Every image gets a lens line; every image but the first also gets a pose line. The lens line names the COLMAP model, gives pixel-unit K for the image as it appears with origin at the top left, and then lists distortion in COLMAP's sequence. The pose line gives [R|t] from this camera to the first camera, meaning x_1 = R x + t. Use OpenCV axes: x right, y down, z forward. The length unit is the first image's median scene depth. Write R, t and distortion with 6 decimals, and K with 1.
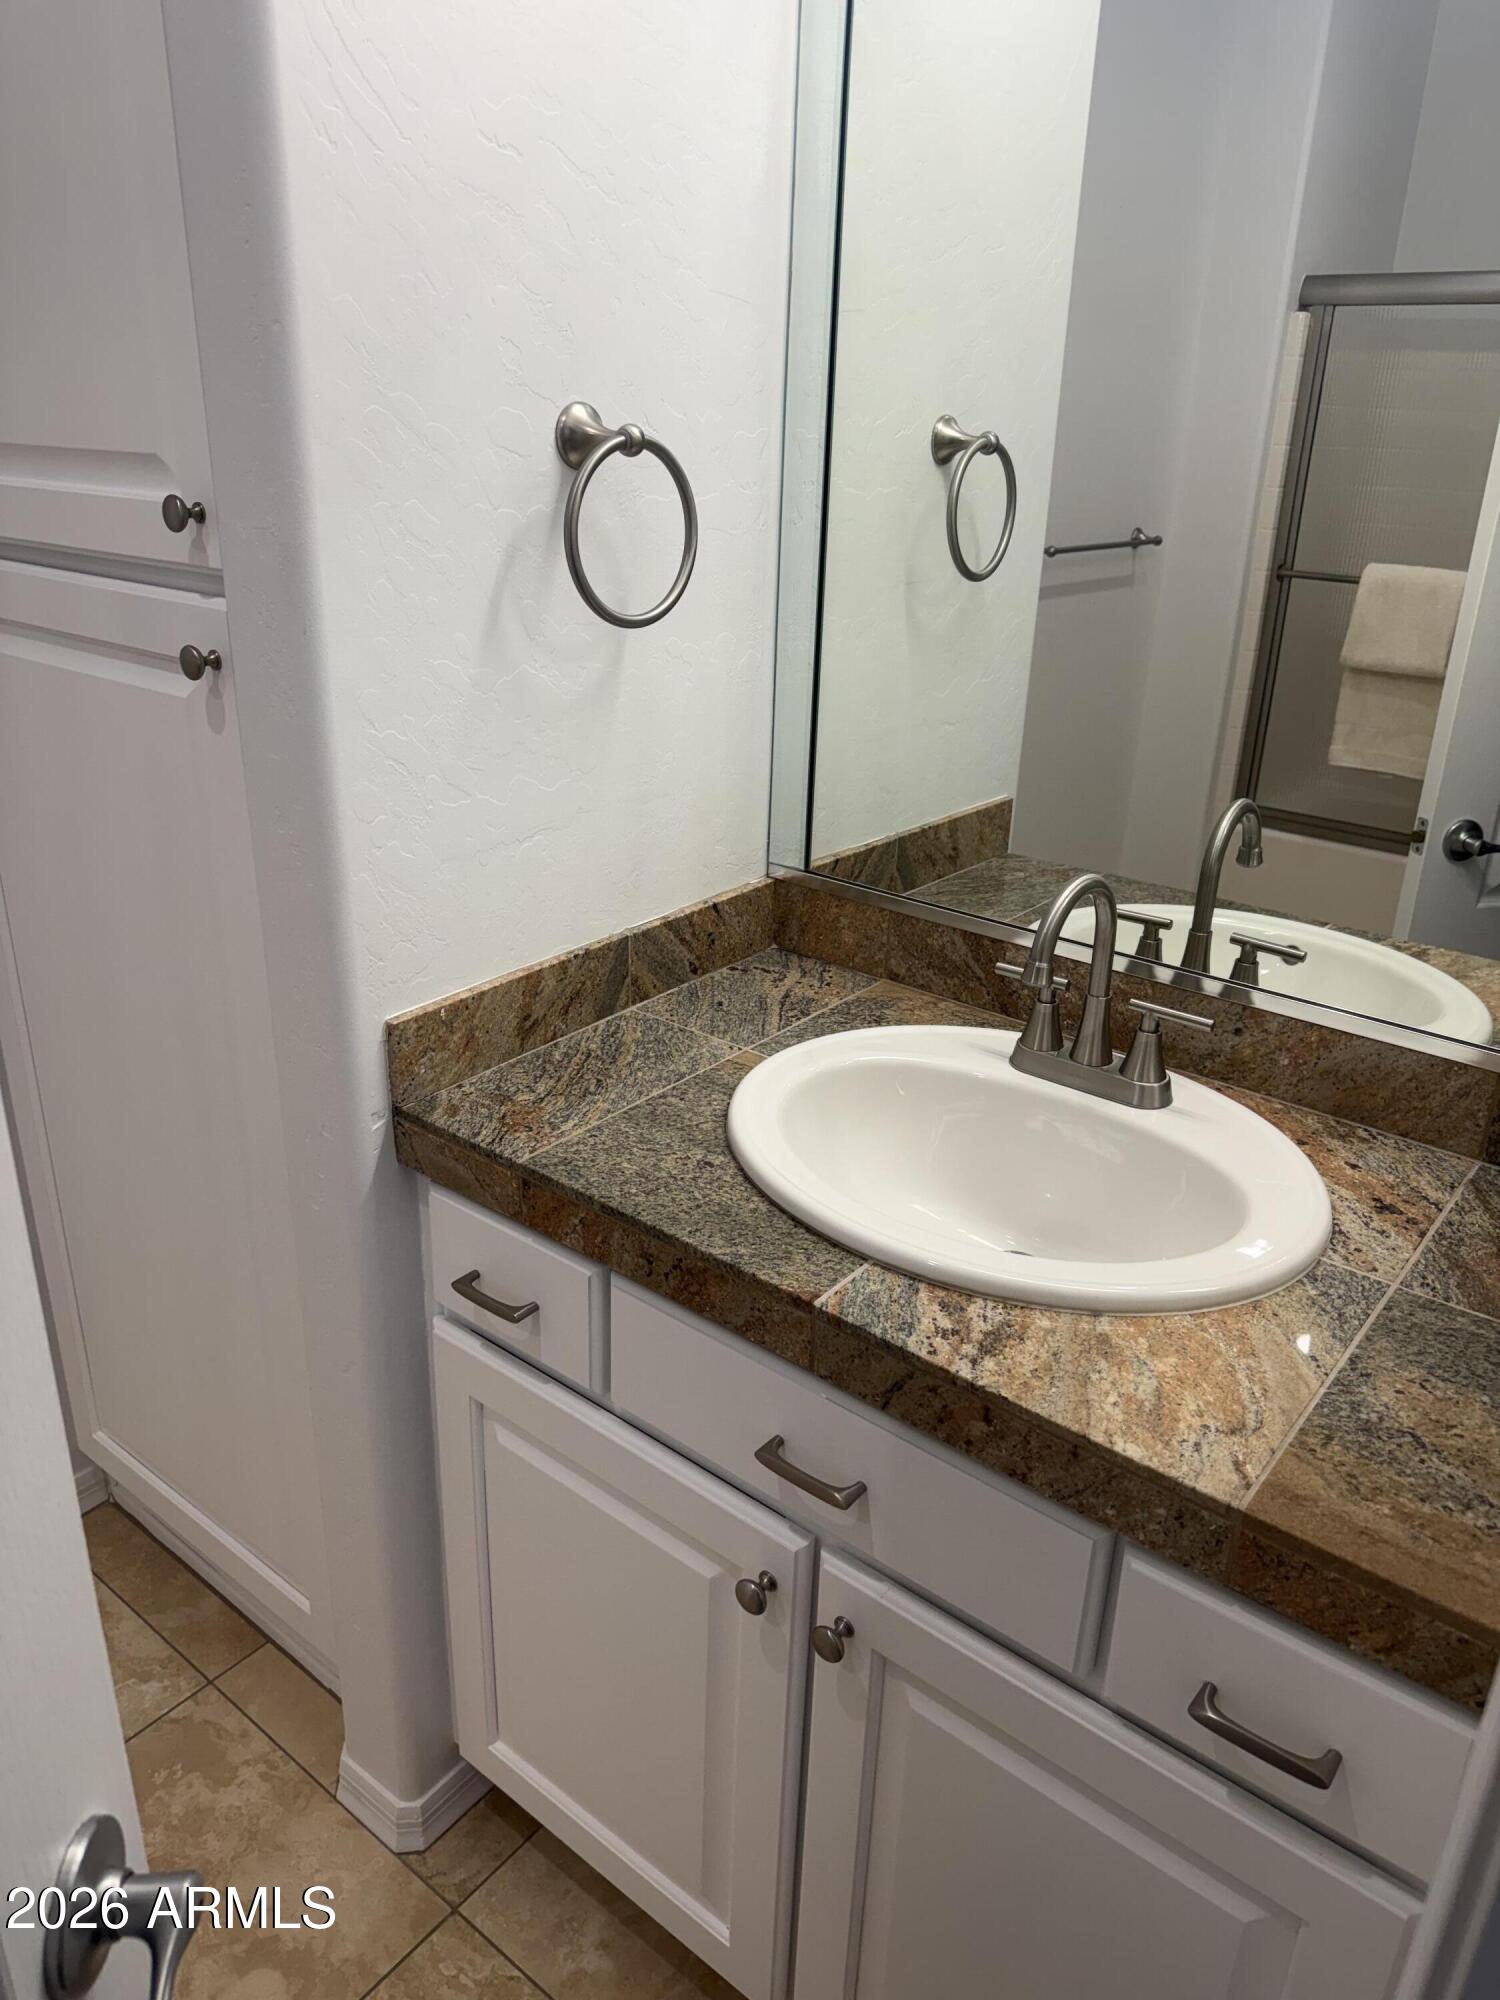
lens RADIAL K [[1396.0, 0, 750.0], [0, 1396.0, 1000.0], [0, 0, 1]] dist [0.095585, -0.144860]
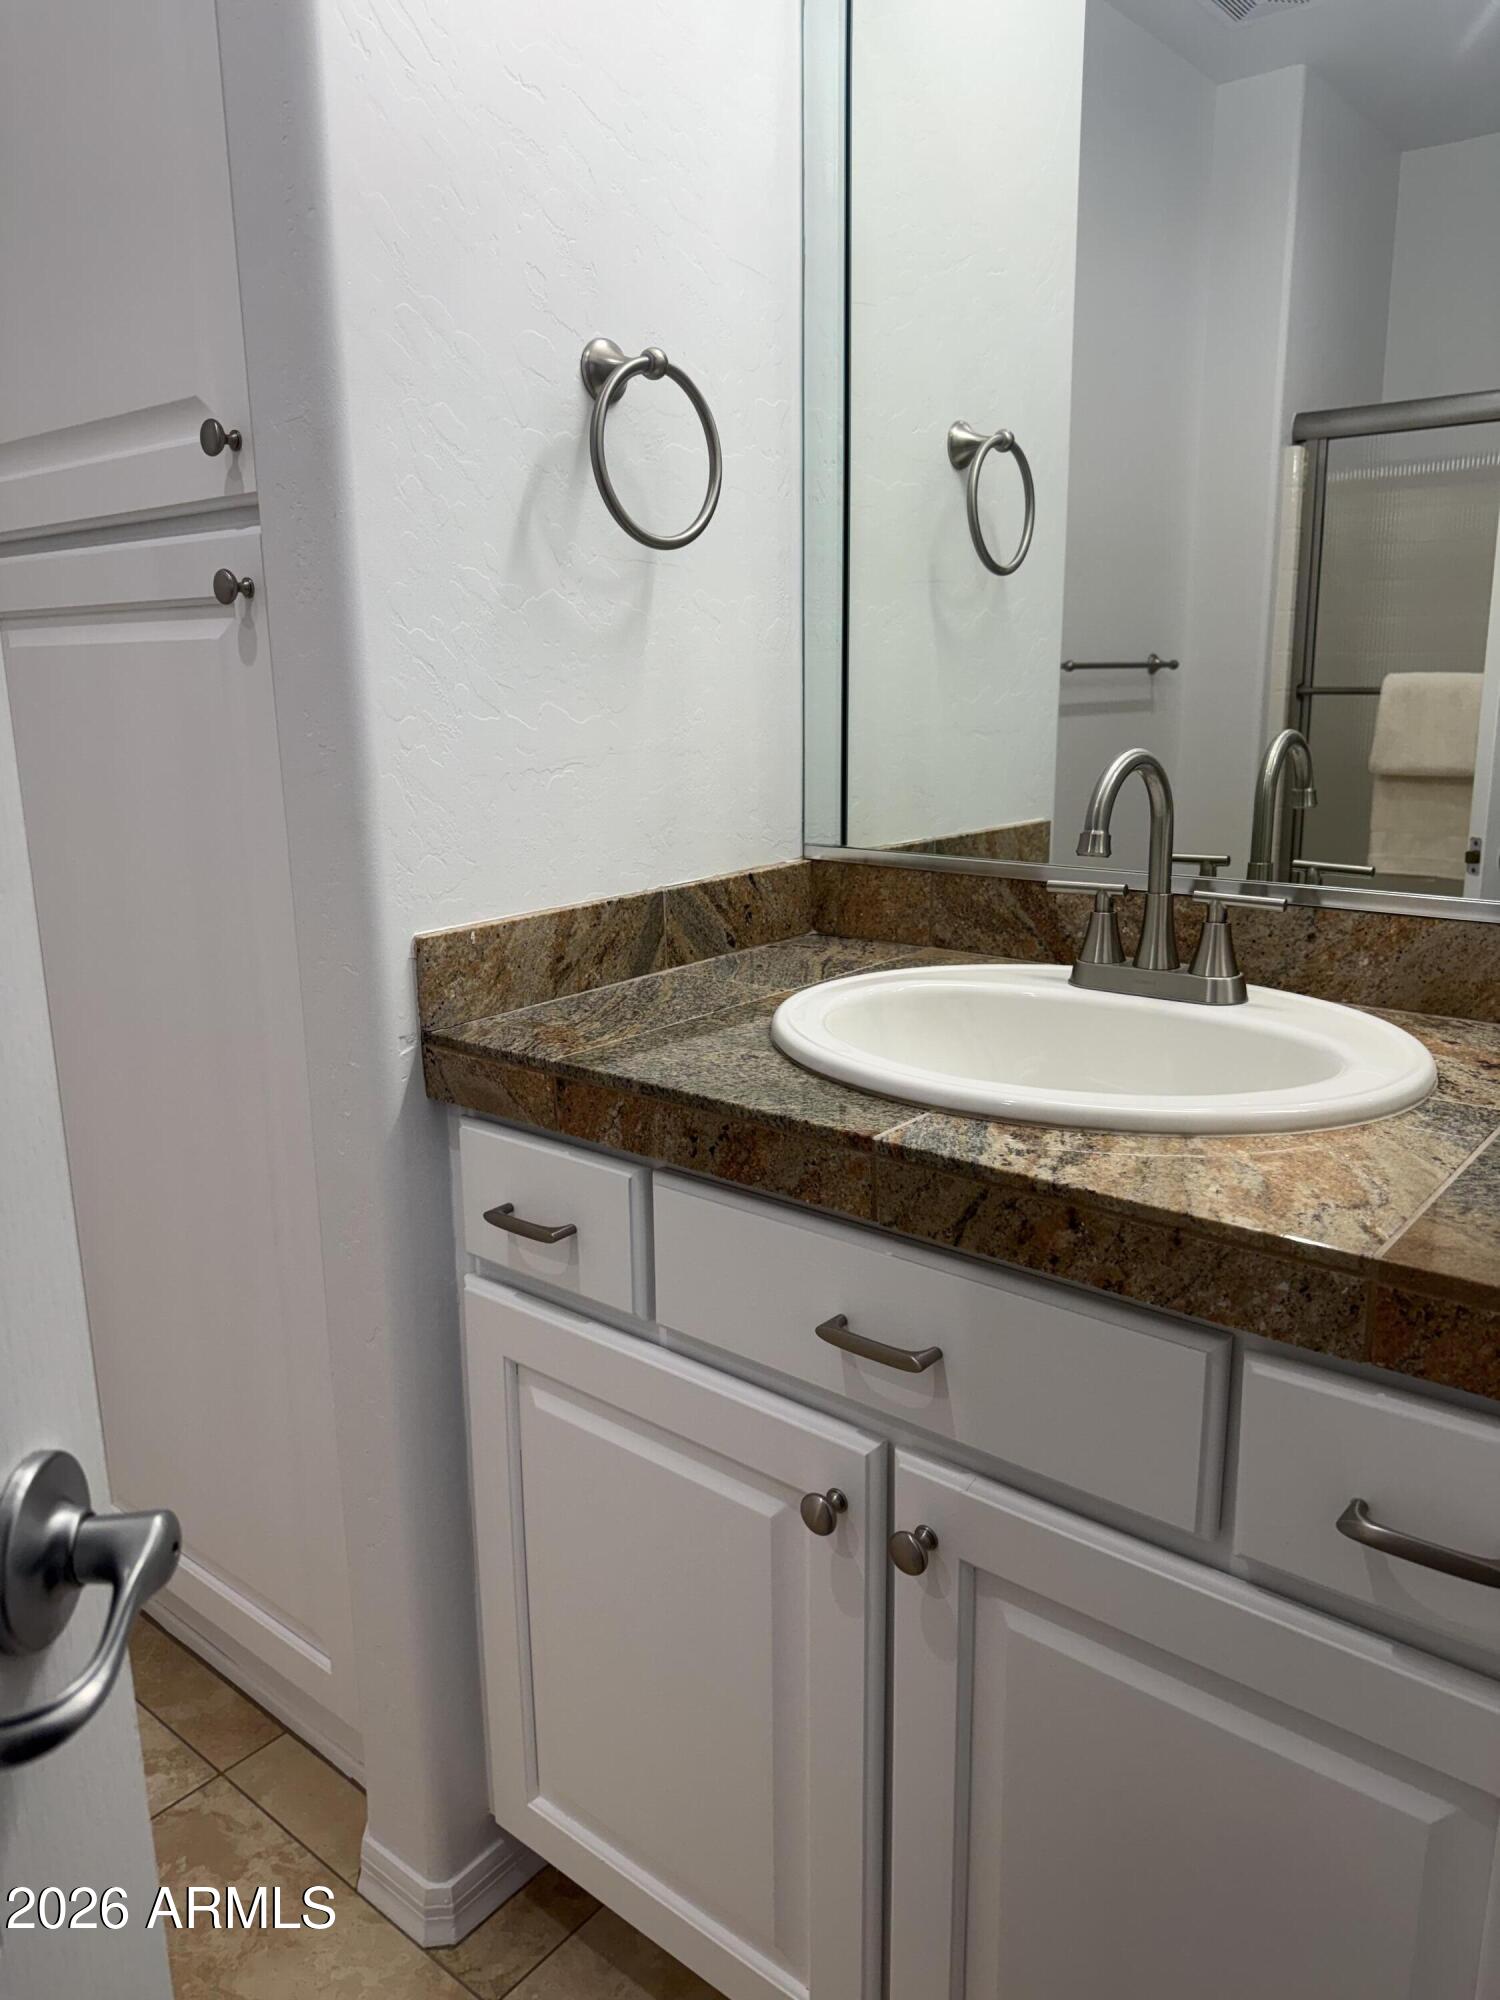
lens RADIAL K [[1399.2, 0, 732.5], [0, 1399.2, 1005.2], [0, 0, 1]] dist [0.096955, -0.141802]
pose [[0.998636, -0.038537, -0.035223, -0.008794], [0.032191, 0.985646, -0.165727, 0.230811], [0.041104, 0.164367, 0.985542, 0.064738]]
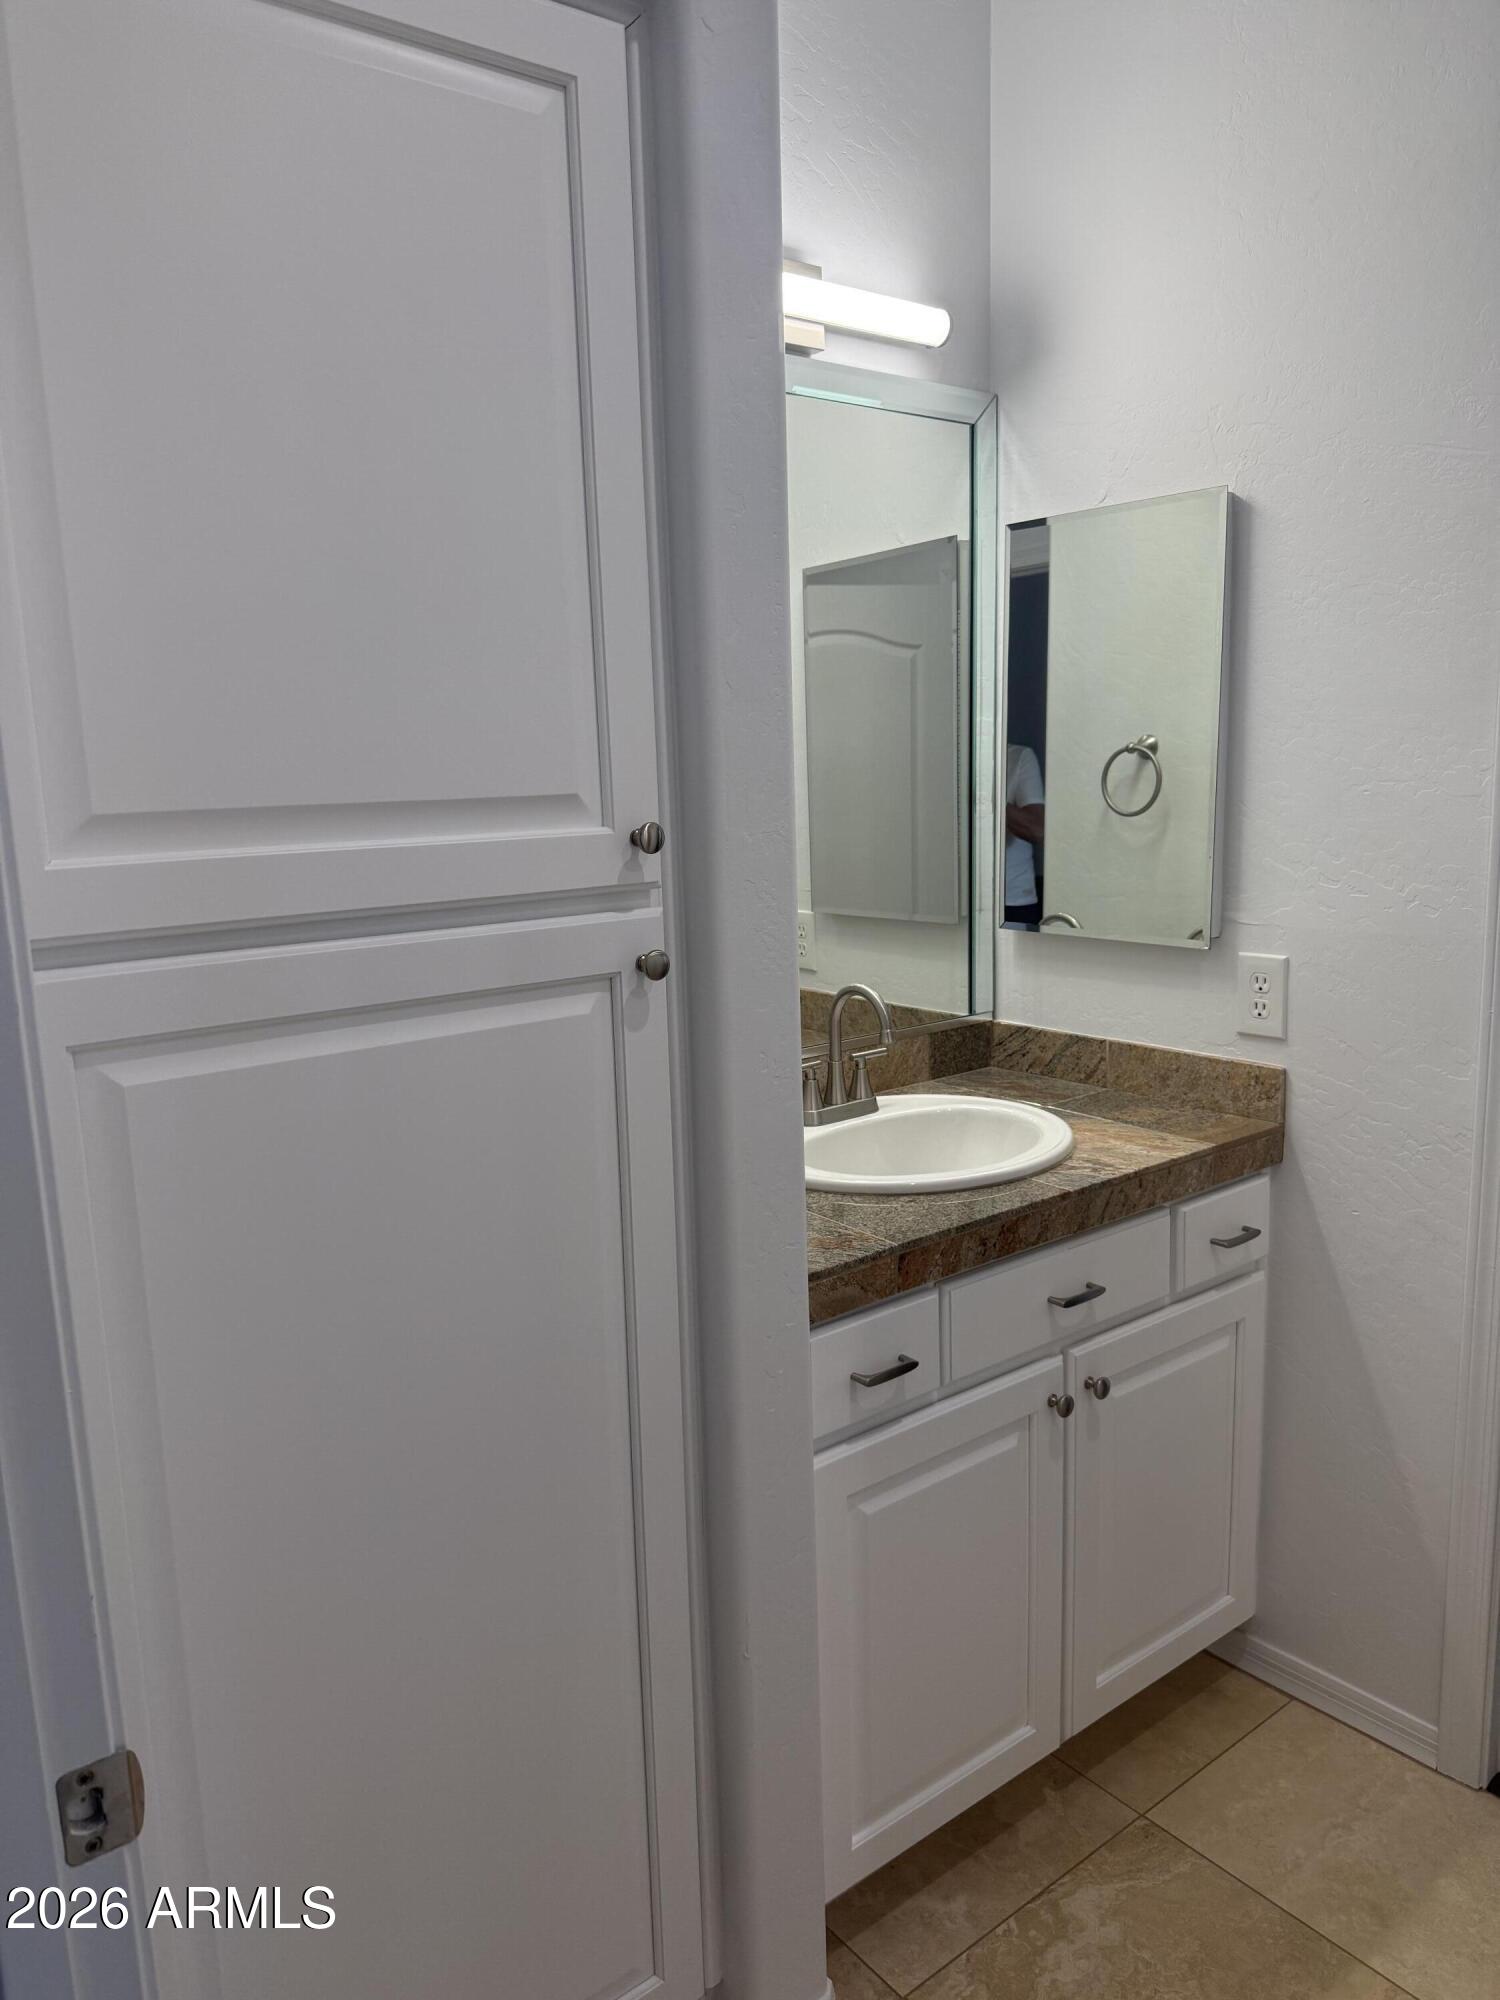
lens RADIAL K [[1396.0, 0, 750.0], [0, 1396.0, 1000.0], [0, 0, 1]] dist [0.095585, -0.144860]
pose [[0.242032, -0.206882, 0.947956, -1.403589], [0.411404, 0.906712, 0.092842, -0.279517], [-0.878731, 0.367522, 0.304565, 0.596417]]
